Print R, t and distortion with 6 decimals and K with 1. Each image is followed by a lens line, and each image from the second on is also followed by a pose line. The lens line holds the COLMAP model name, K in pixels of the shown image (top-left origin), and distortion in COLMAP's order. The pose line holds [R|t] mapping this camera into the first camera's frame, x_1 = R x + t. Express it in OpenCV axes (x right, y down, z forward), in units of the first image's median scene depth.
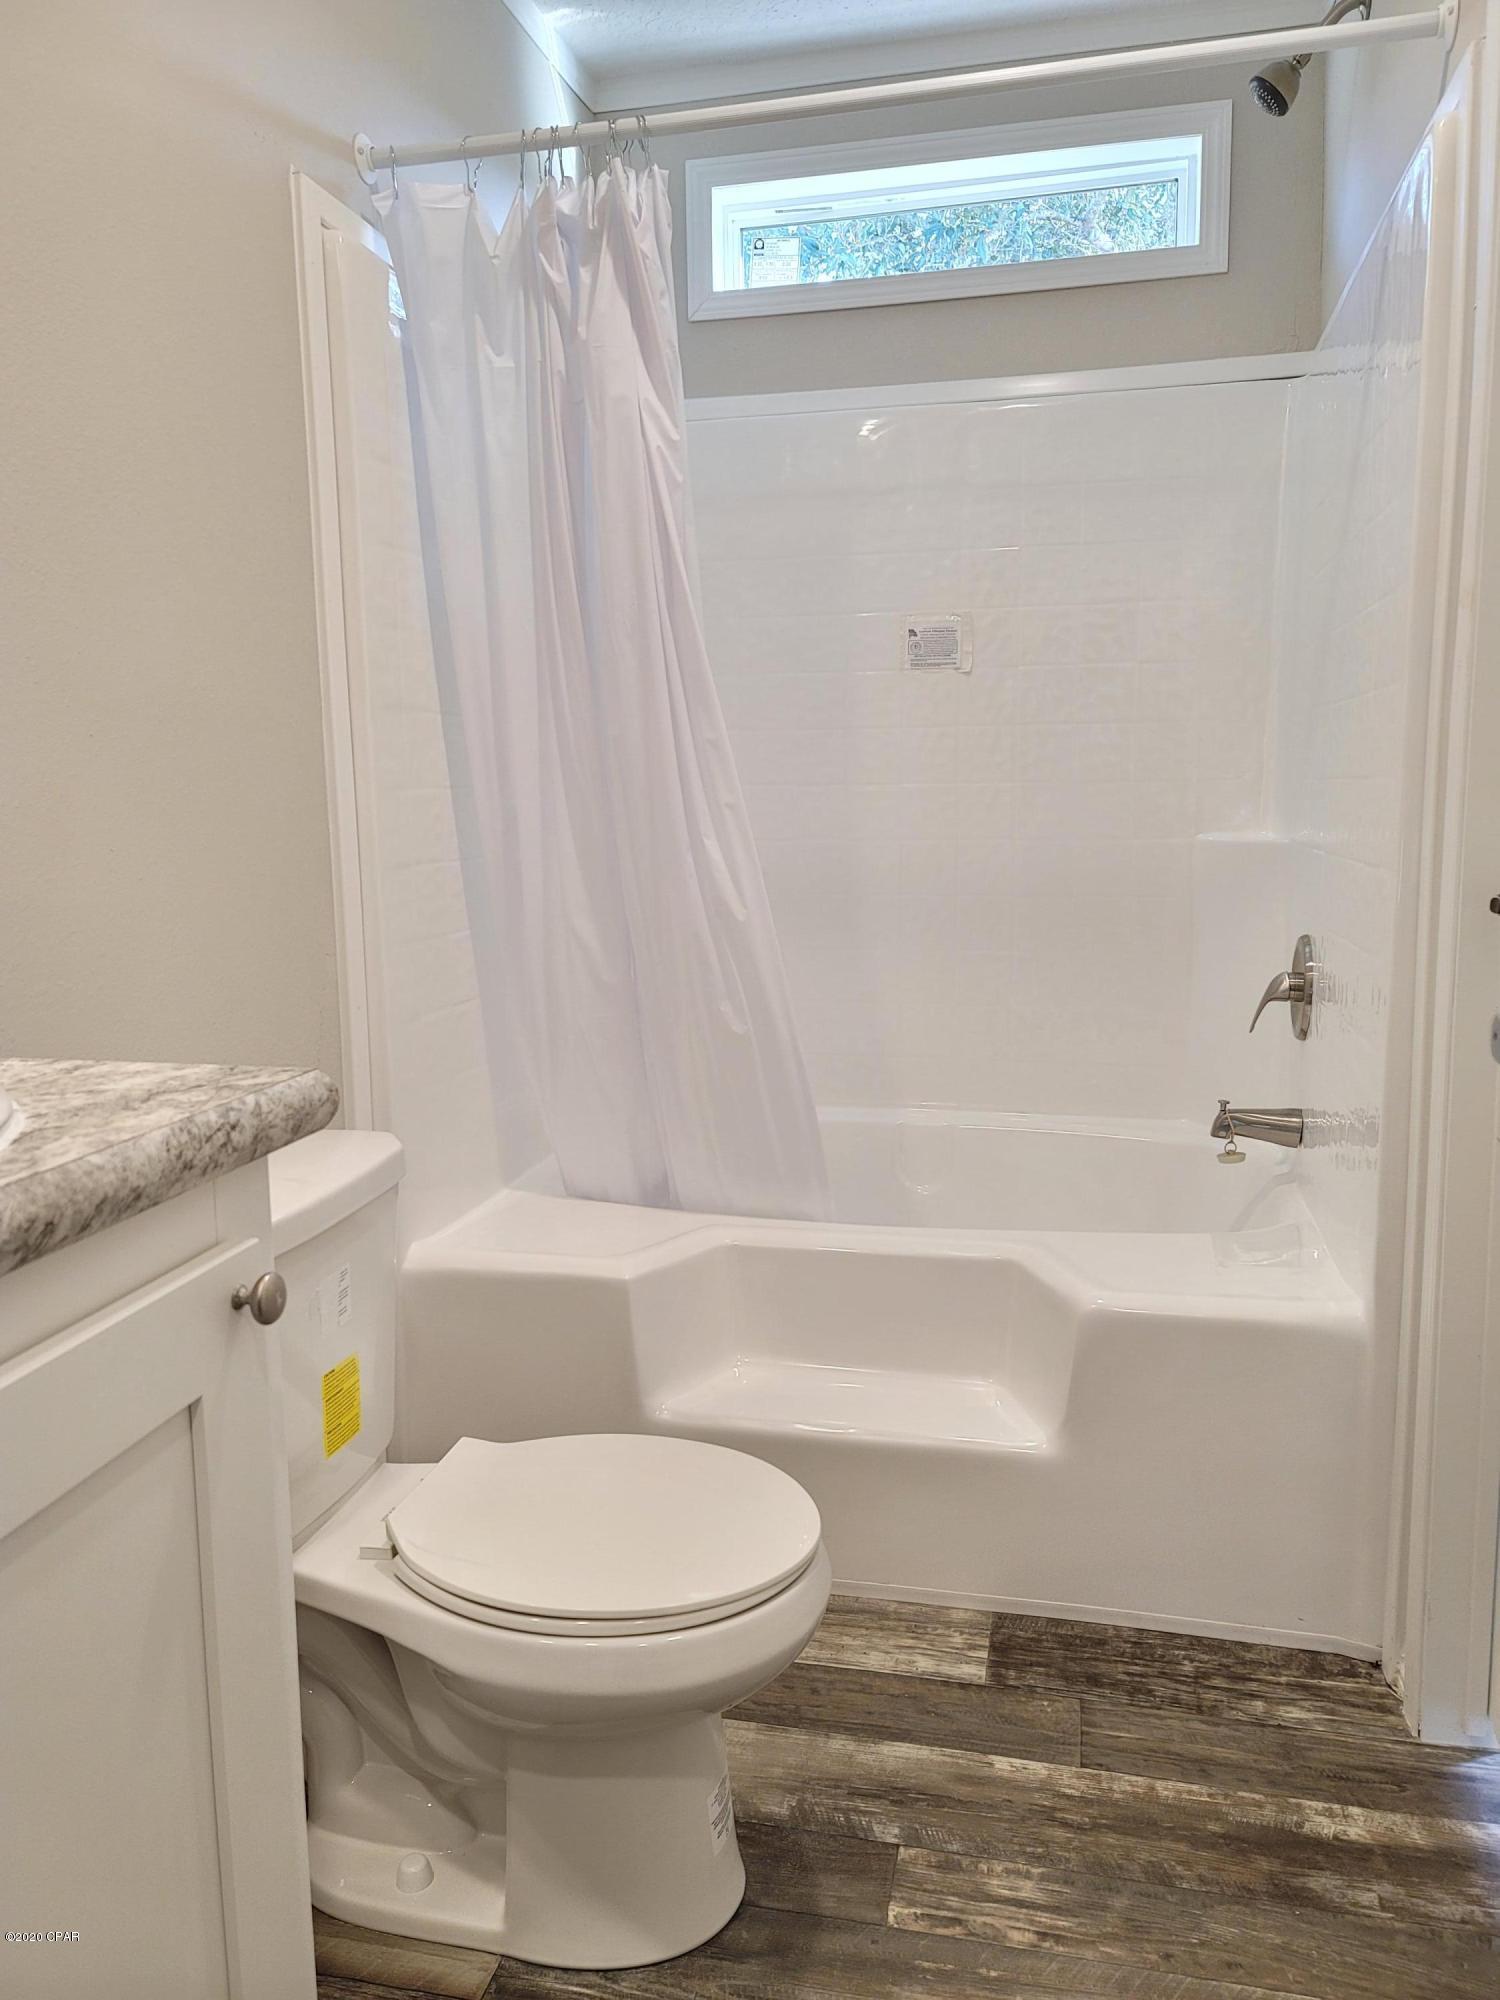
lens RADIAL K [[1444.6, 0, 750.0], [0, 1444.6, 1000.0], [0, 0, 1]] dist [0.112796, -0.117115]
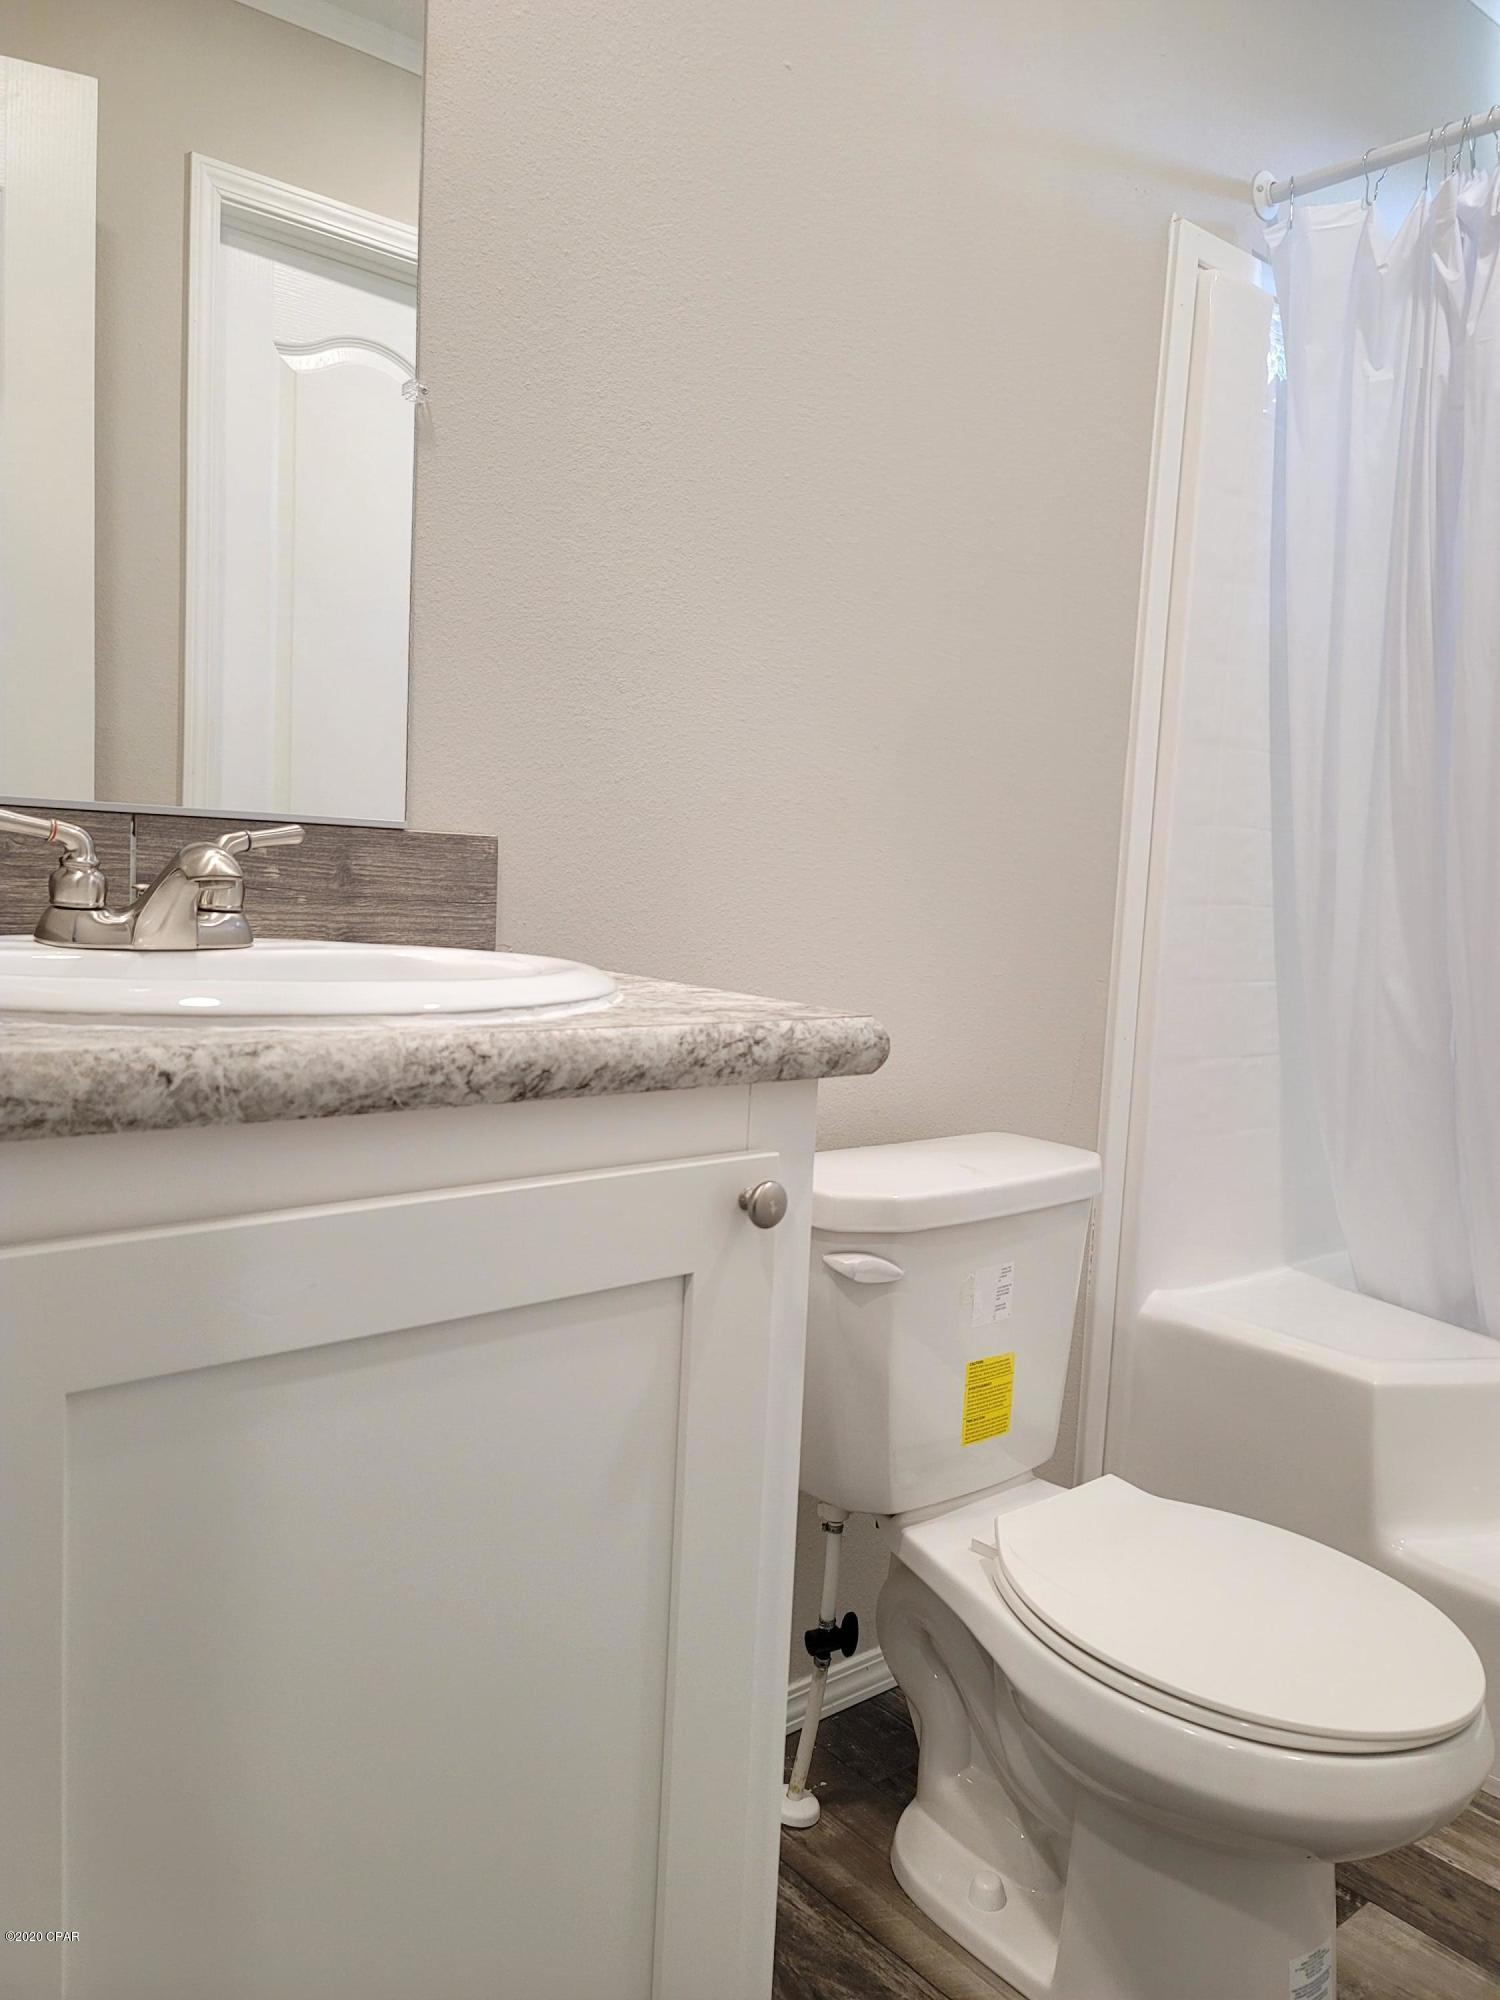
lens RADIAL K [[1444.6, 0, 750.0], [0, 1444.6, 1000.0], [0, 0, 1]] dist [0.112796, -0.117115]
pose [[0.804013, 0.114489, -0.583486, 0.159681], [-0.146034, 0.989254, -0.007119, 0.037030], [0.576401, 0.090932, 0.812092, 0.062766]]
